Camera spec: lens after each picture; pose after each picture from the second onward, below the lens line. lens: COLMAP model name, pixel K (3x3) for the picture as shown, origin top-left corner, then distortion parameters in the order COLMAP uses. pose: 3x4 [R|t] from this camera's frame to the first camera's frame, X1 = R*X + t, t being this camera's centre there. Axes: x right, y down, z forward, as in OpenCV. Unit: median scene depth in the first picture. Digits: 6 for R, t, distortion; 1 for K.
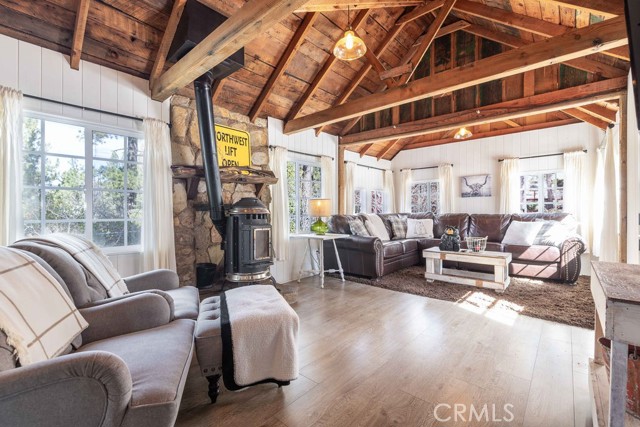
lens RADIAL K [[278.3, 0, 317.7], [0, 278.3, 213.3], [0, 0, 1]] dist [-0.001188, 0.001329]
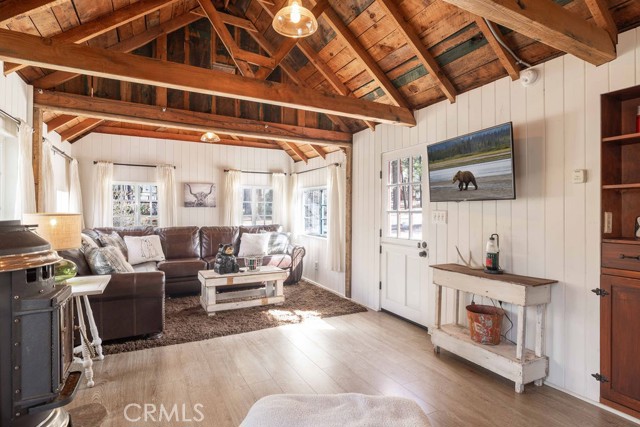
lens RADIAL K [[330.7, 0, 320.5], [0, 330.7, 215.4], [0, 0, 1]] dist [-0.006891, -0.001708]
pose [[0.357342, -0.007977, 0.933940, -0.407075], [0.005540, 0.999964, 0.006422, -0.054113], [-0.933957, 0.002880, 0.357373, 0.375619]]
